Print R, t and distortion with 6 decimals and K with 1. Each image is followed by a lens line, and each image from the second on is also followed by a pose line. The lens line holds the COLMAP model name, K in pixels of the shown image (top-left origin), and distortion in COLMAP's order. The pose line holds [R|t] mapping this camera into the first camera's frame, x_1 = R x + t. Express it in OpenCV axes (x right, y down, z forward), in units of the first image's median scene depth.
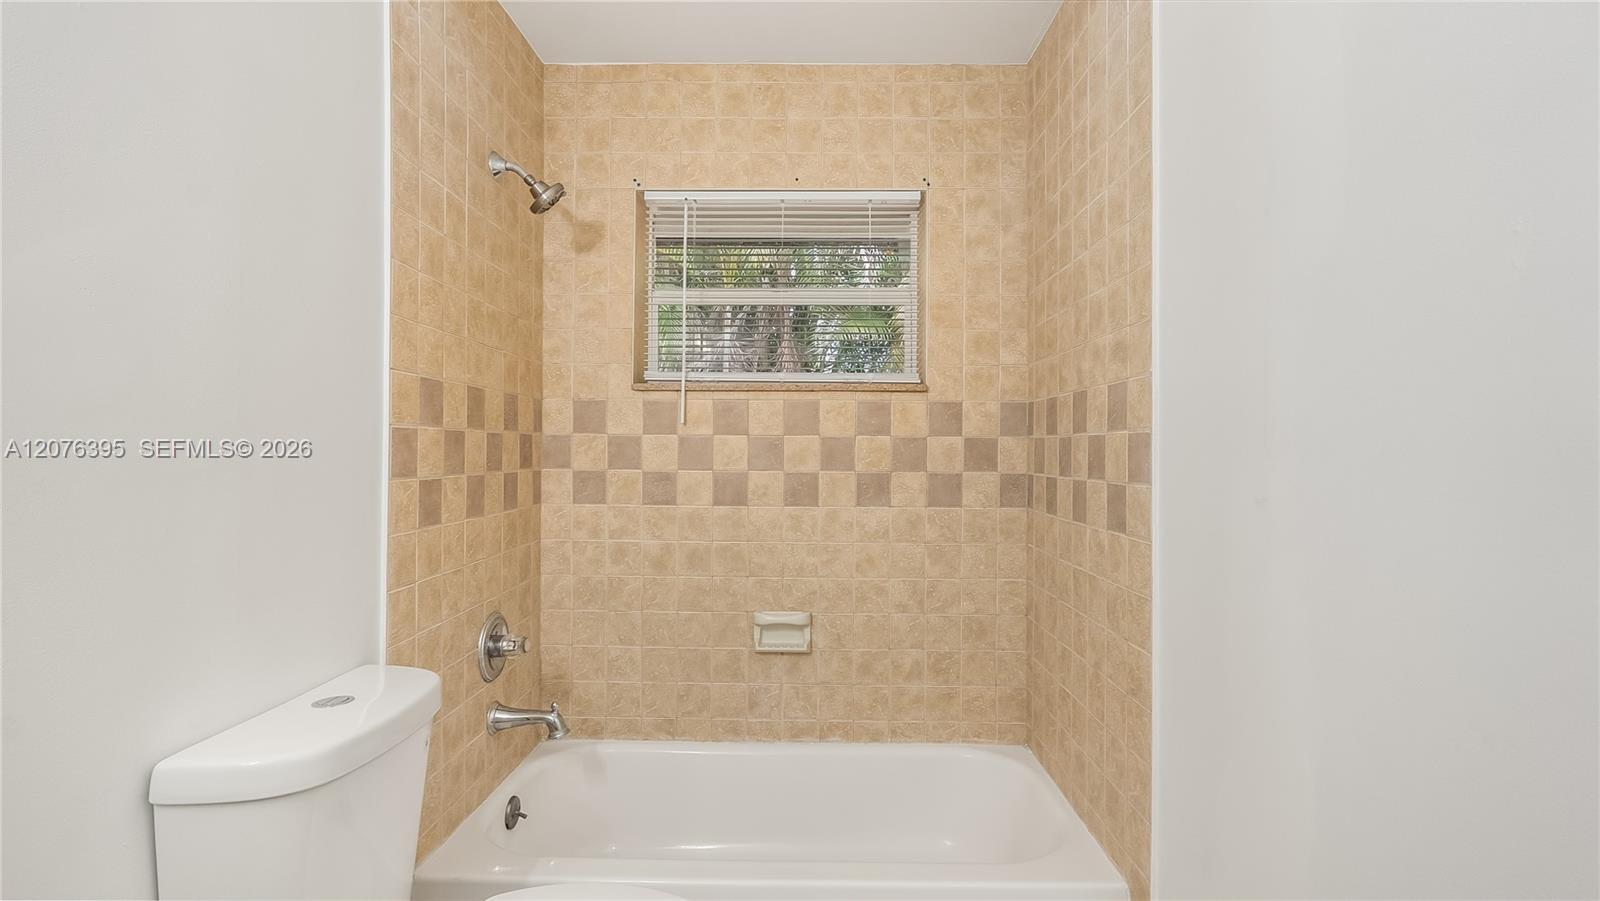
lens RADIAL K [[736.7, 0, 802.5], [0, 736.7, 446.3], [0, 0, 1]] dist [-0.005881, 0.000288]
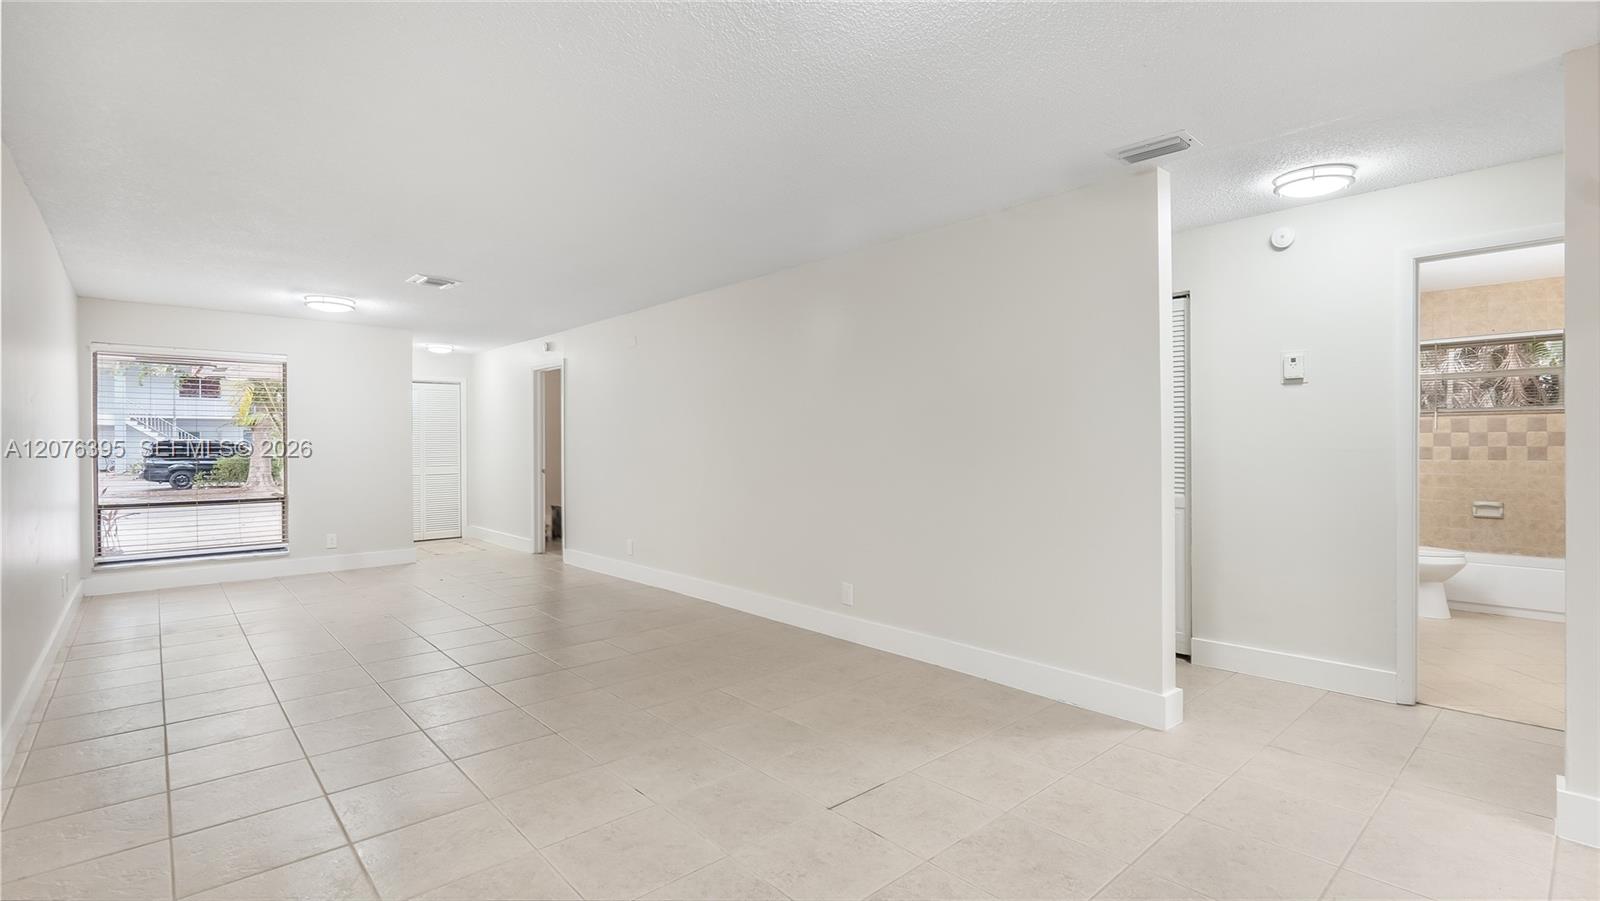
lens RADIAL K [[736.7, 0, 802.5], [0, 736.7, 446.3], [0, 0, 1]] dist [-0.005881, 0.000288]
pose [[0.684524, -0.008442, -0.728941, 0.199524], [0.010288, 0.999945, -0.001919, 0.014065], [0.728917, -0.006186, 0.684574, -2.450282]]
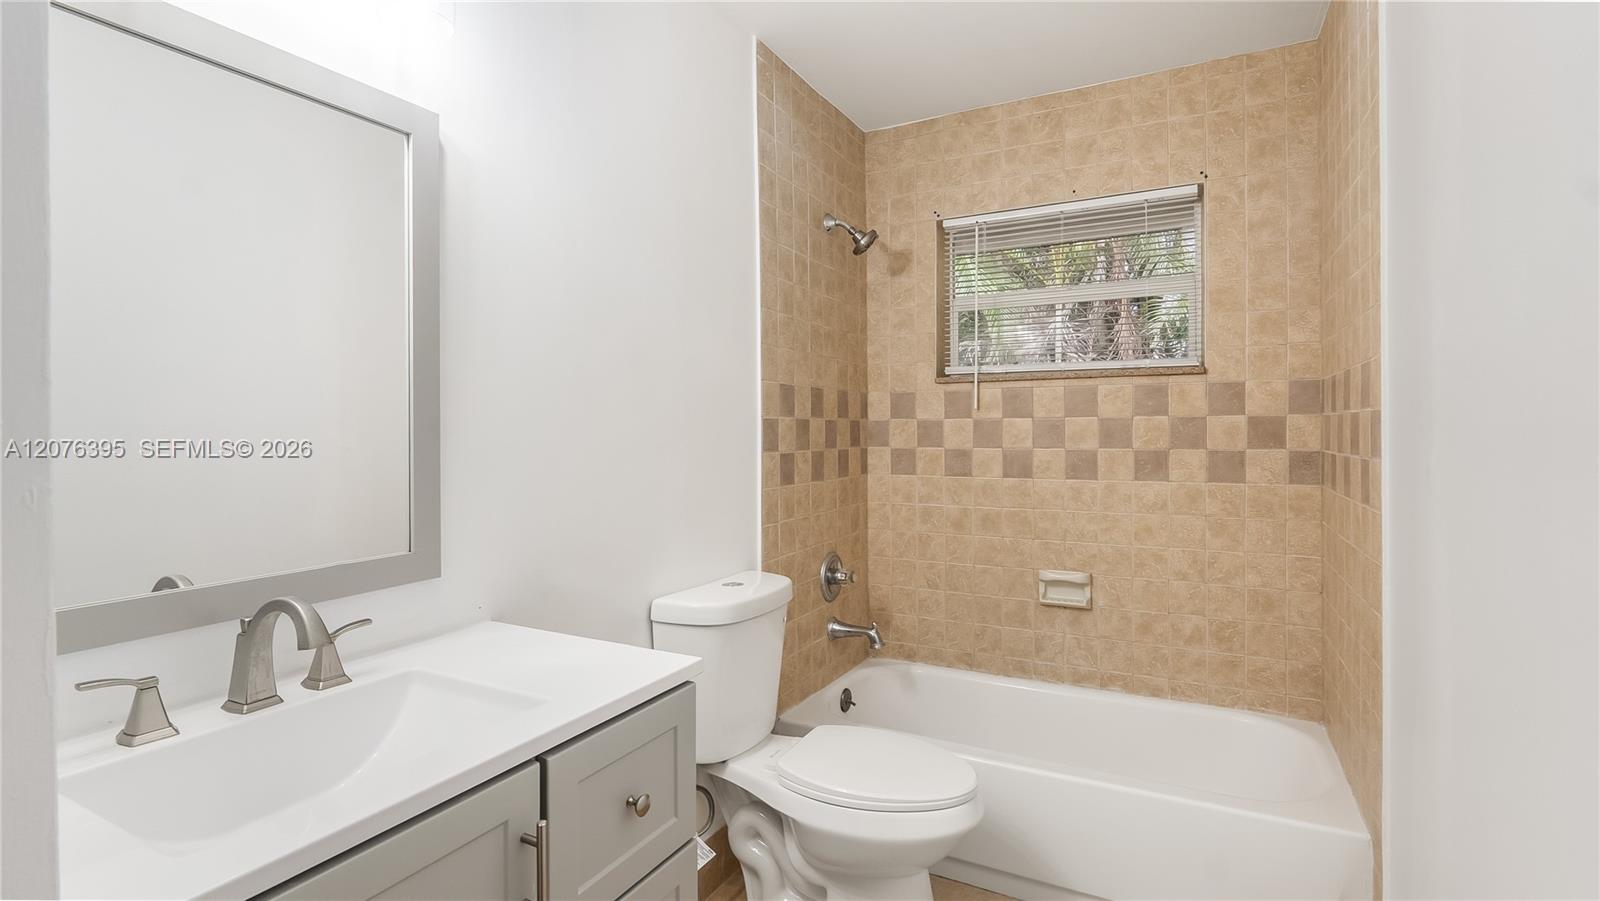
lens RADIAL K [[742.4, 0, 803.5], [0, 742.4, 431.7], [0, 0, 1]] dist [-0.004752, -0.000049]
pose [[0.892366, -0.010907, -0.451181, 0.133061], [0.012990, 0.999914, 0.001519, 0.000370], [0.451125, -0.007216, 0.892431, -0.211988]]
